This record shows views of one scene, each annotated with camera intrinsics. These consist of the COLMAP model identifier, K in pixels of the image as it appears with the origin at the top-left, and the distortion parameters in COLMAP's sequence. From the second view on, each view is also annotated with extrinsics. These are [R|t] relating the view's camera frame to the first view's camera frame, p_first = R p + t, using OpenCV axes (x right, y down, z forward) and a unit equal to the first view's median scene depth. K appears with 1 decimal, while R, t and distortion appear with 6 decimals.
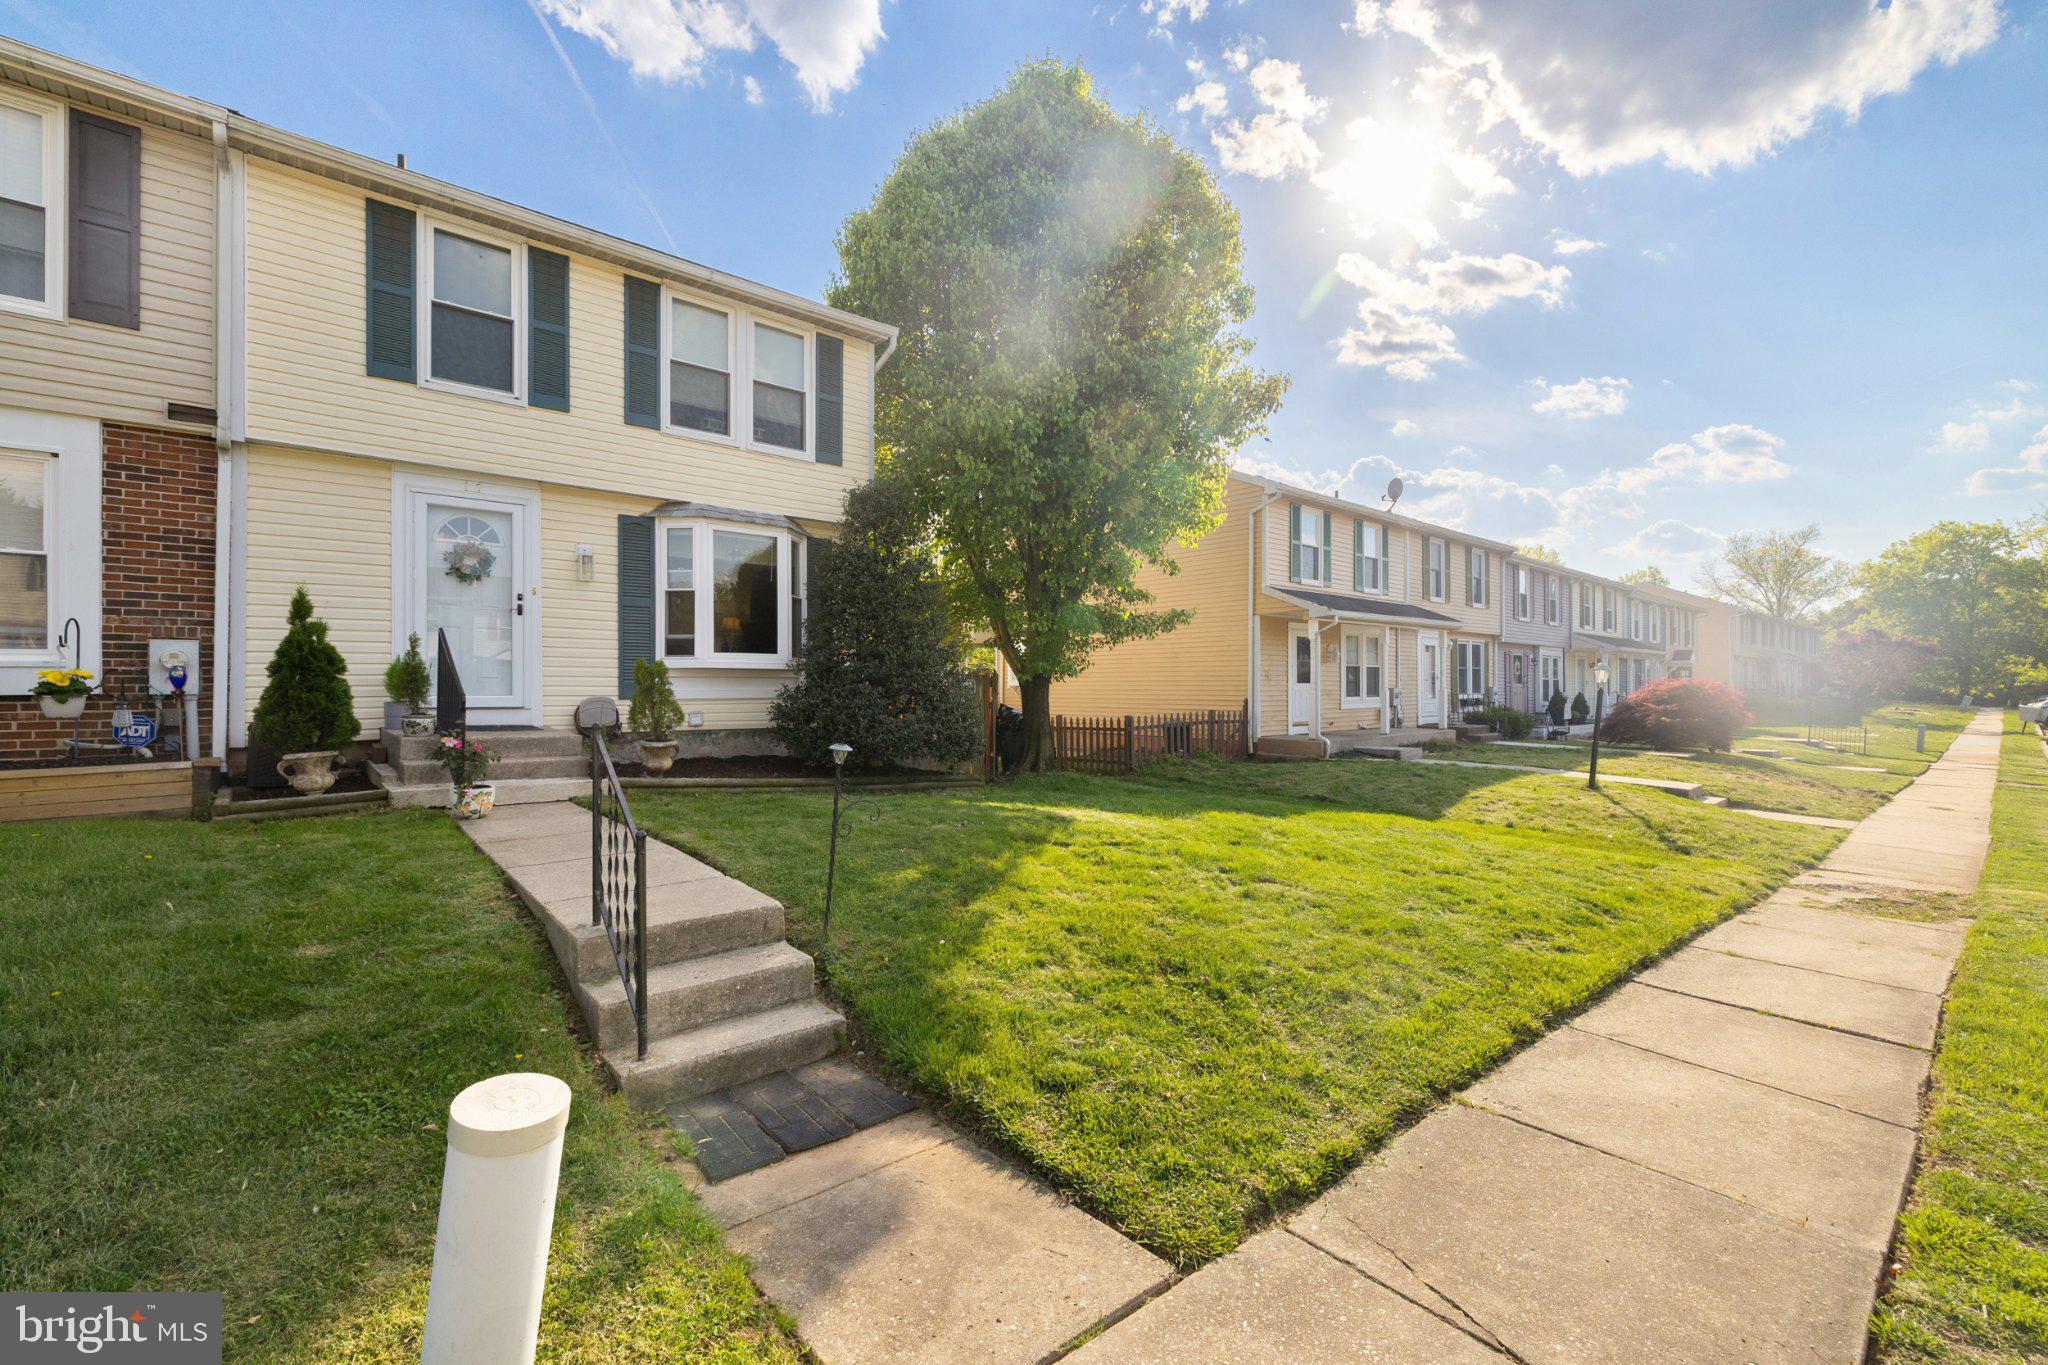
lens RADIAL K [[862.4, 0, 1028.3], [0, 862.4, 682.9], [0, 0, 1]] dist [0.001081, -0.000132]
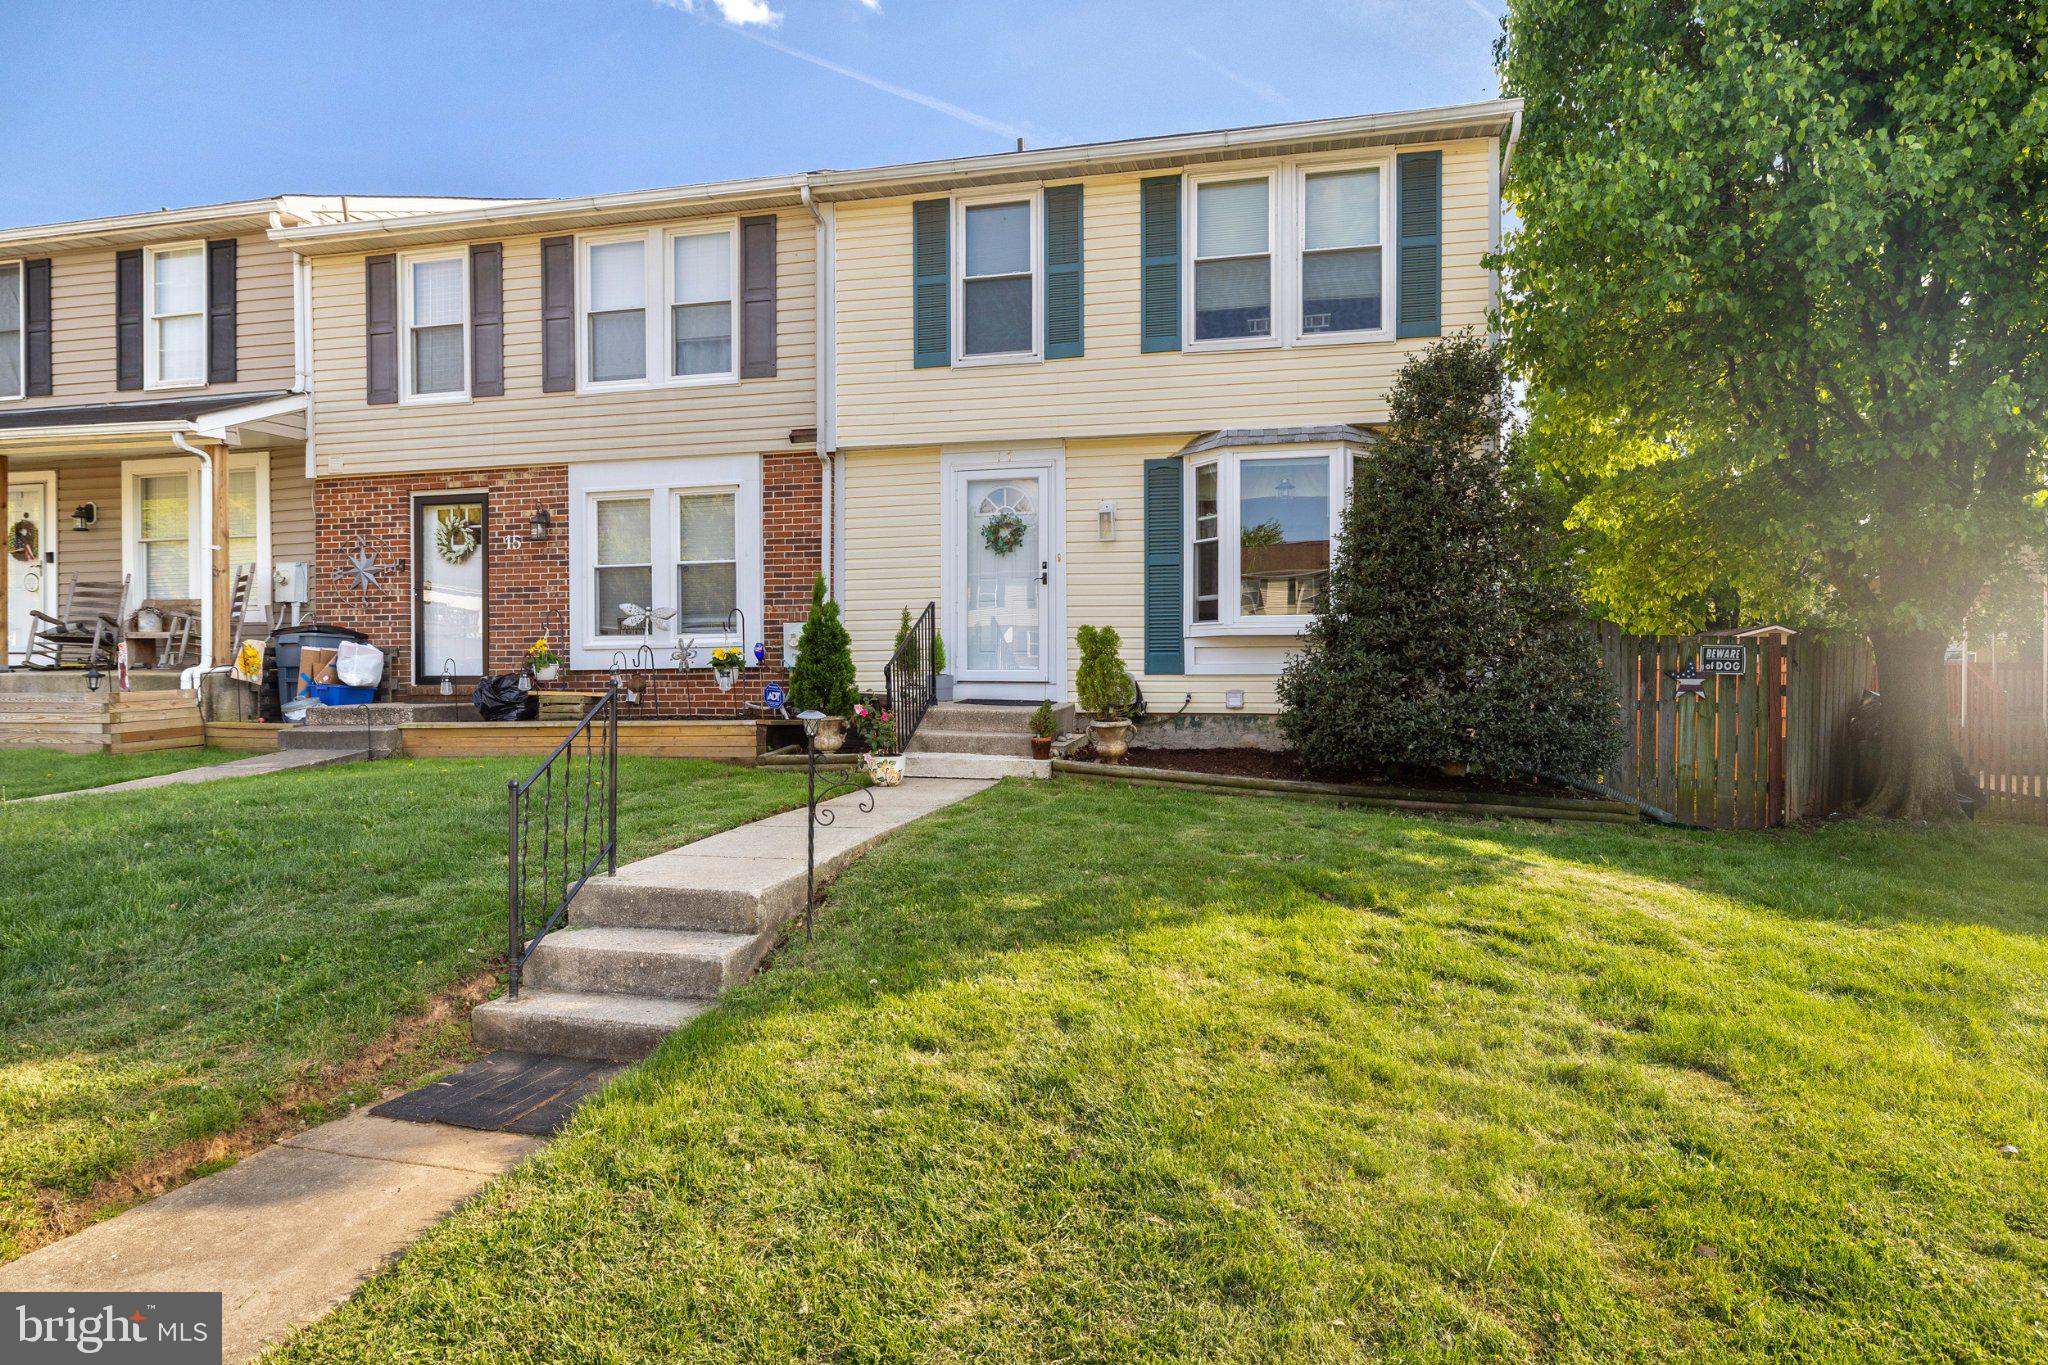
lens RADIAL K [[1093.9, 0, 1026.0], [0, 1093.9, 686.3], [0, 0, 1]] dist [-0.003144, 0.000193]
pose [[0.590601, 0.008565, -0.806918, 0.374175], [0.005961, 0.999870, 0.014976, 0.015429], [0.806941, -0.013655, 0.590474, 0.278917]]
